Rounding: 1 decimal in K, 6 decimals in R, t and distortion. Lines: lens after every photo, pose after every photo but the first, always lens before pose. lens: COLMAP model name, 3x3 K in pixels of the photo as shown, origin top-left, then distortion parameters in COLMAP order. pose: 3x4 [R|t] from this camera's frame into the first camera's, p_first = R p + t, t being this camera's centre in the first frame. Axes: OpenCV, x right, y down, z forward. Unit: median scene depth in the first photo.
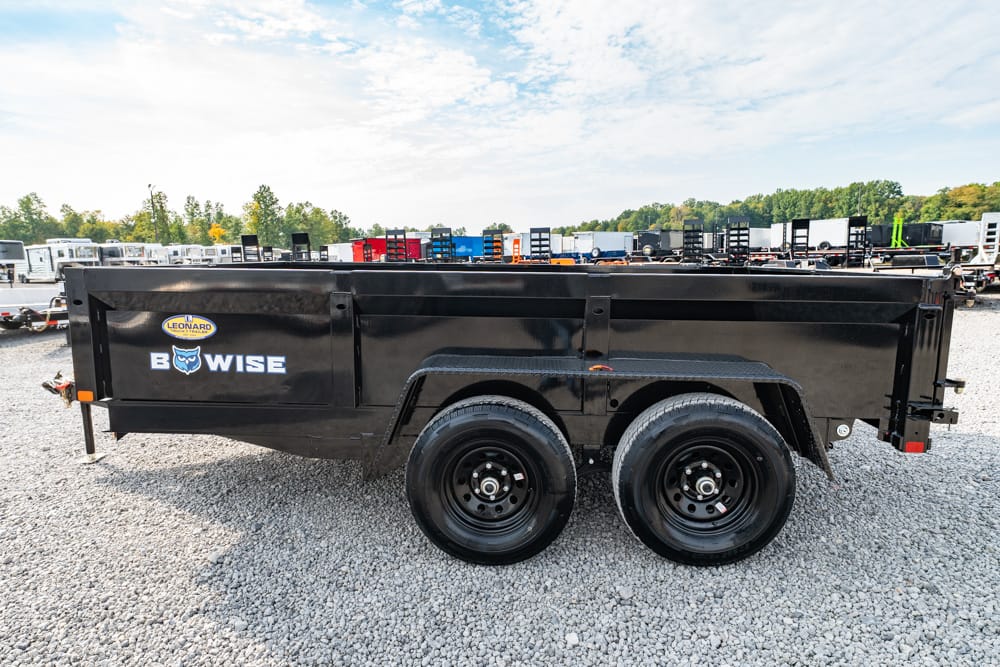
lens RADIAL K [[533.4, 0, 502.0], [0, 533.4, 334.1], [0, 0, 1]] dist [-0.000091, -0.001180]
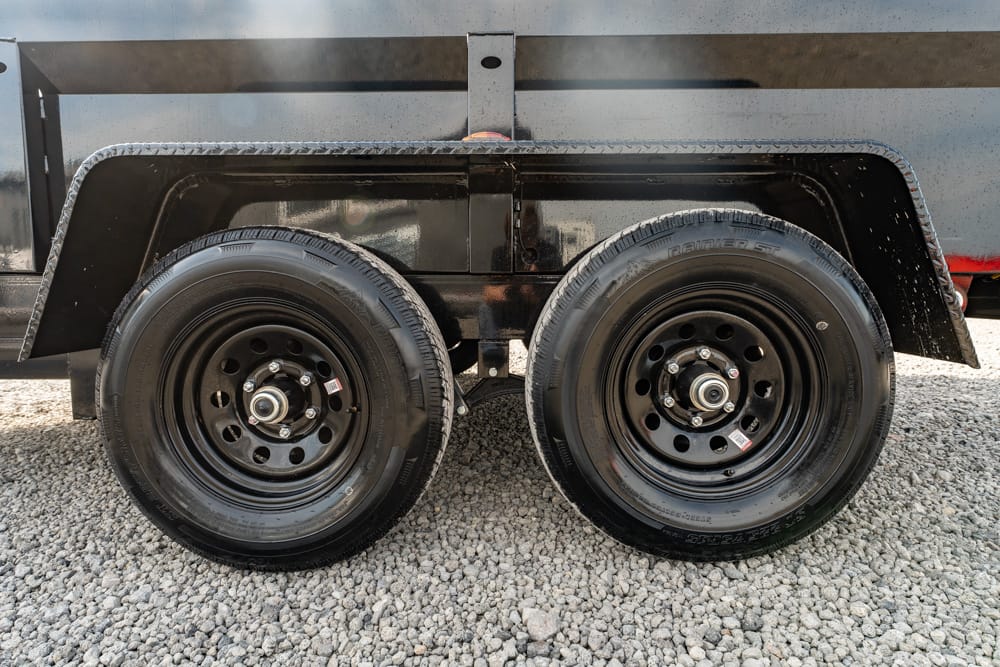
lens RADIAL K [[514.7, 0, 496.6], [0, 514.7, 331.2], [0, 0, 1]] dist [-0.000268, 0.001850]
pose [[0.999370, -0.010866, 0.033780, 0.170049], [0.012373, 0.998923, -0.044717, 0.243853], [-0.033258, 0.045107, 0.998428, 0.526897]]
